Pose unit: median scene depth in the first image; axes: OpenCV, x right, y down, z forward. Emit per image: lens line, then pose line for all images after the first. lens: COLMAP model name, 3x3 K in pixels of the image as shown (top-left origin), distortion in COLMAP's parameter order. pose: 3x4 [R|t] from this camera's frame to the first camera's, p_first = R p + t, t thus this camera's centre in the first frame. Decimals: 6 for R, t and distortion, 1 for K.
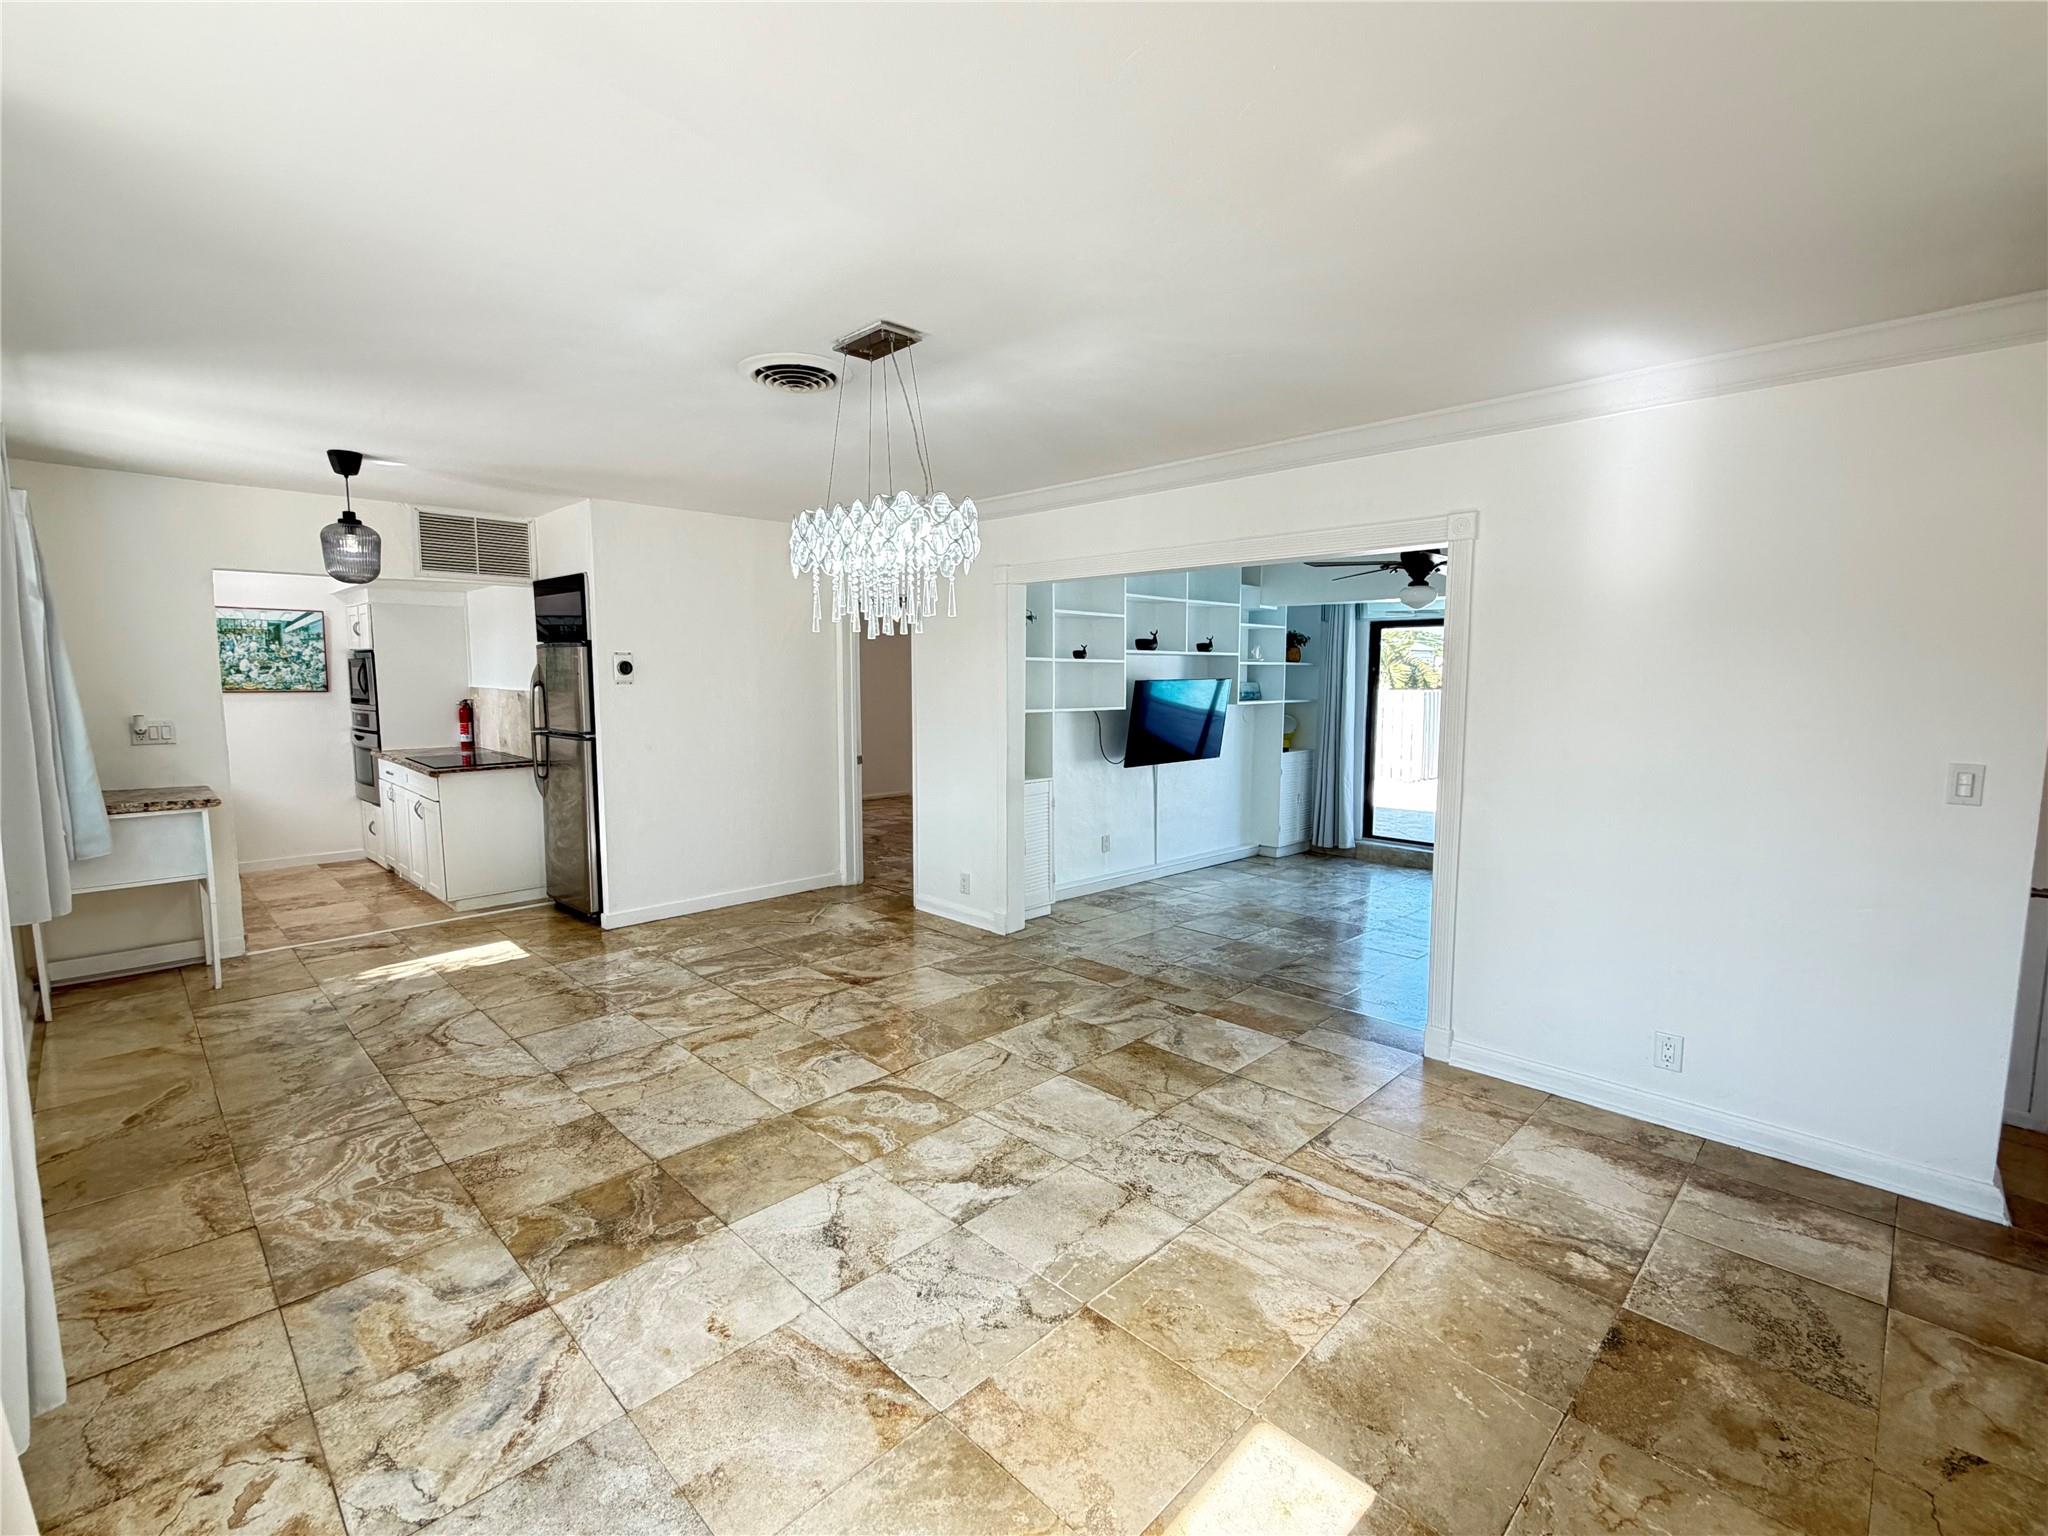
lens RADIAL K [[909.4, 0, 1017.7], [0, 909.4, 775.5], [0, 0, 1]] dist [-0.000728, -0.000204]
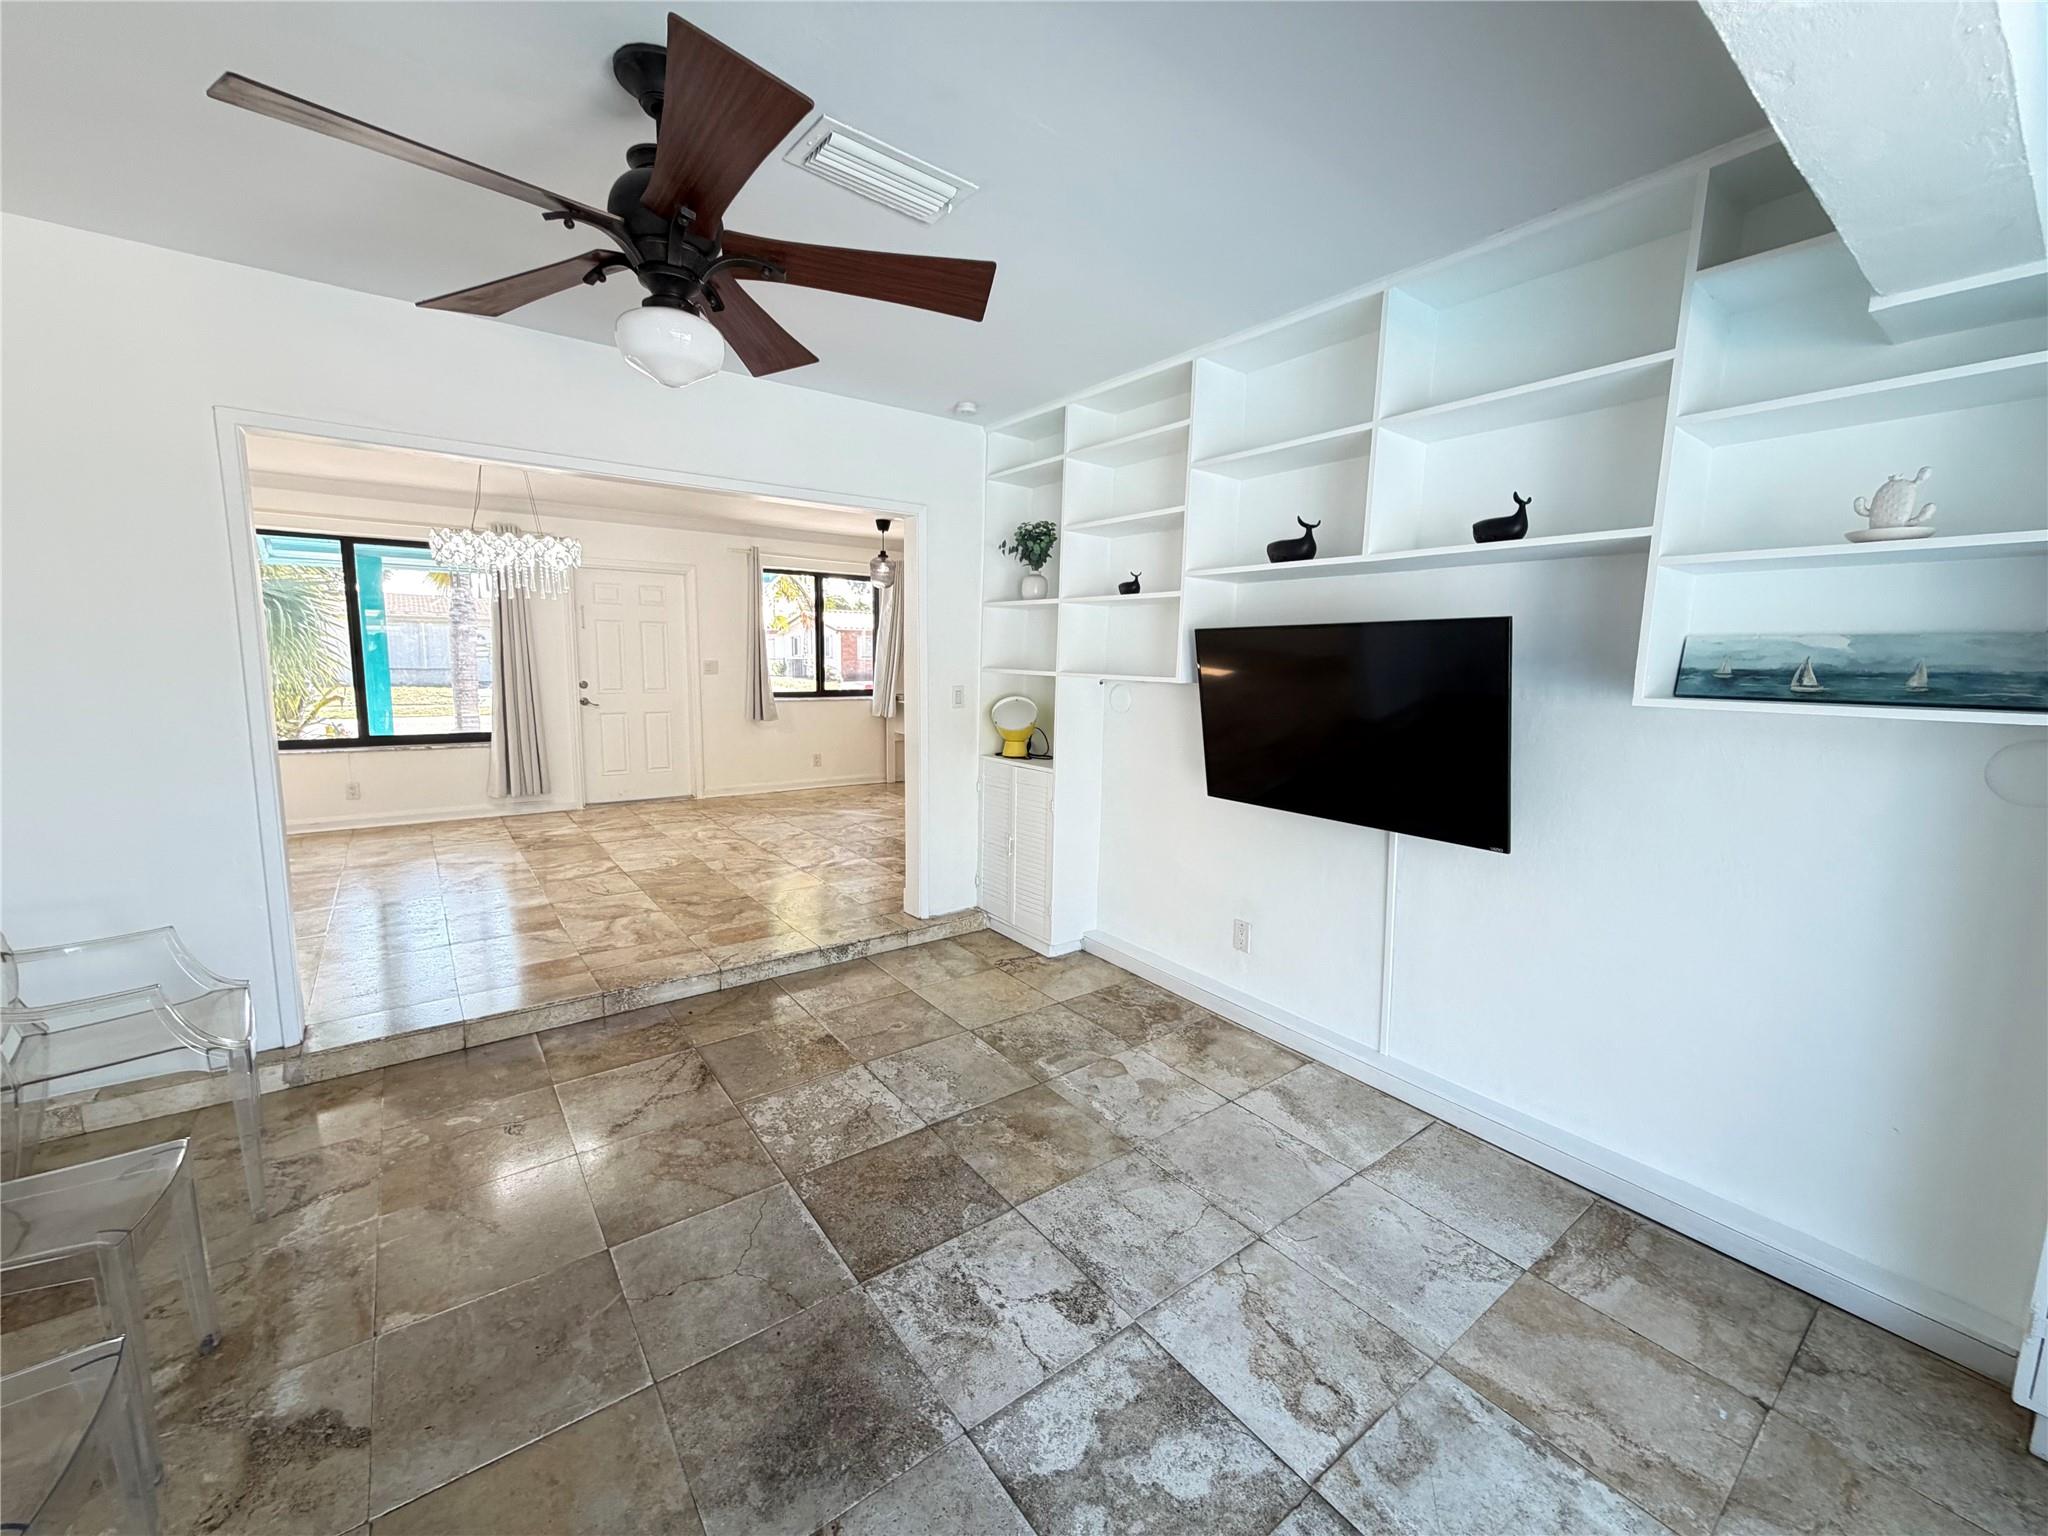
lens RADIAL K [[816.6, 0, 1017.5], [0, 816.6, 765.1], [0, 0, 1]] dist [-0.003248, 0.000440]
pose [[-0.140239, 0.132589, -0.981200, 1.005050], [-0.122738, 0.981021, 0.150108, -0.140028], [0.982481, 0.141481, -0.121304, 1.587091]]
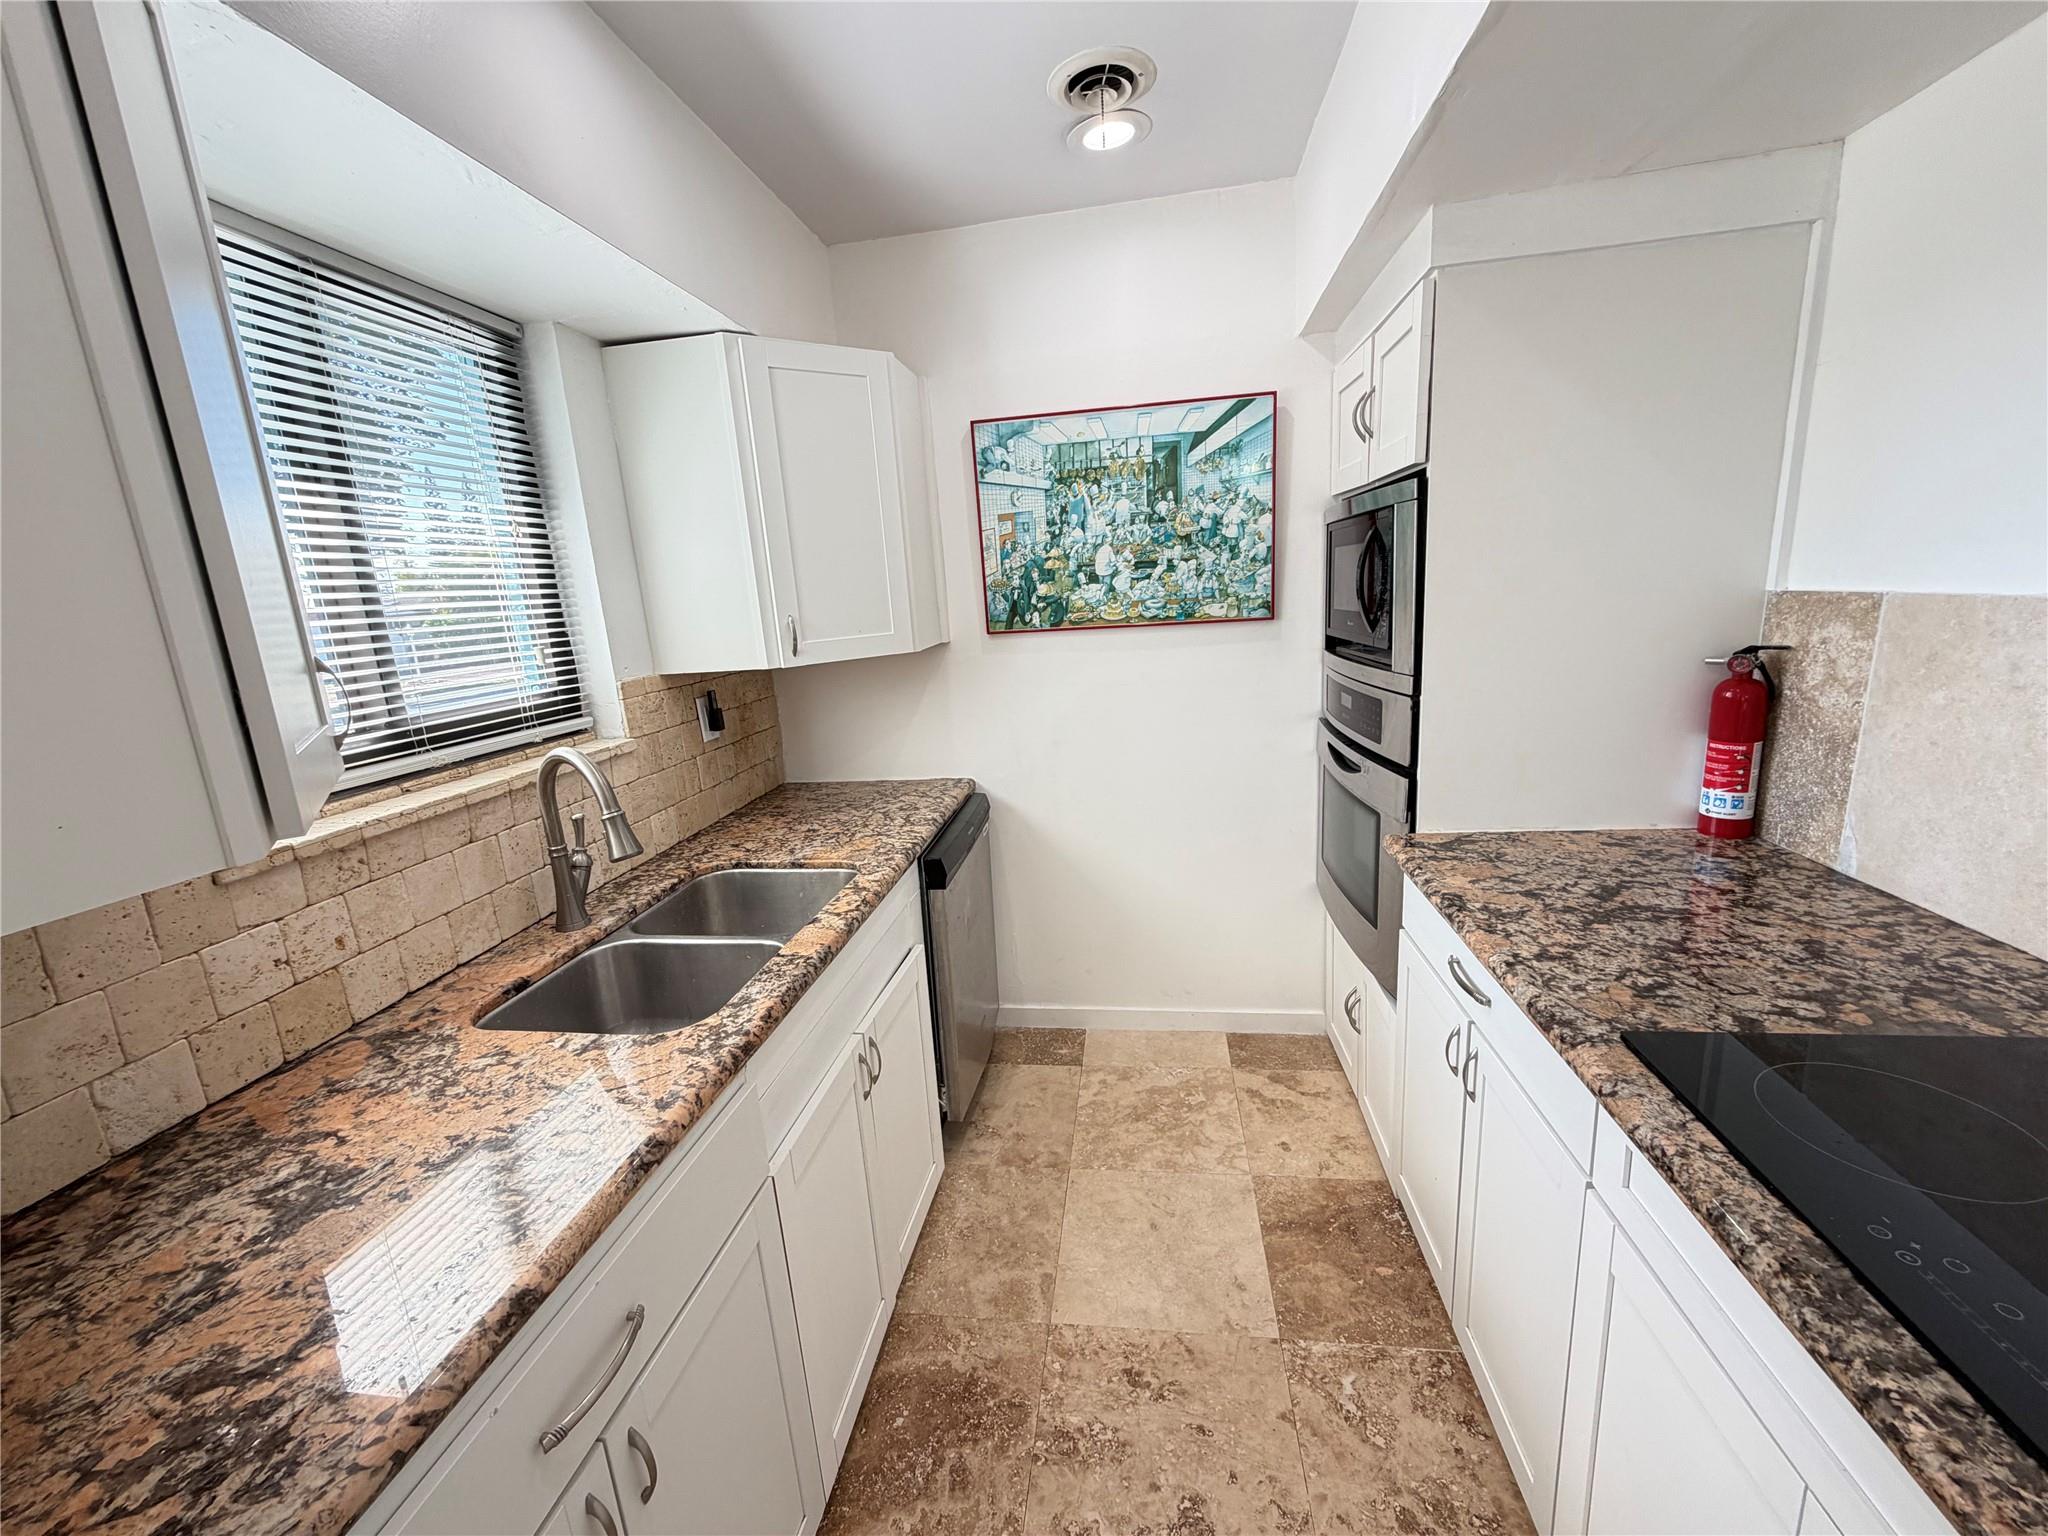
lens RADIAL K [[816.6, 0, 1018.7], [0, 816.6, 773.7], [0, 0, 1]] dist [-0.003248, 0.000440]
pose [[0.589755, 0.135699, -0.796100, -0.553935], [-0.023354, 0.988235, 0.151149, -0.079333], [0.807244, -0.070549, 0.585986, 0.726635]]
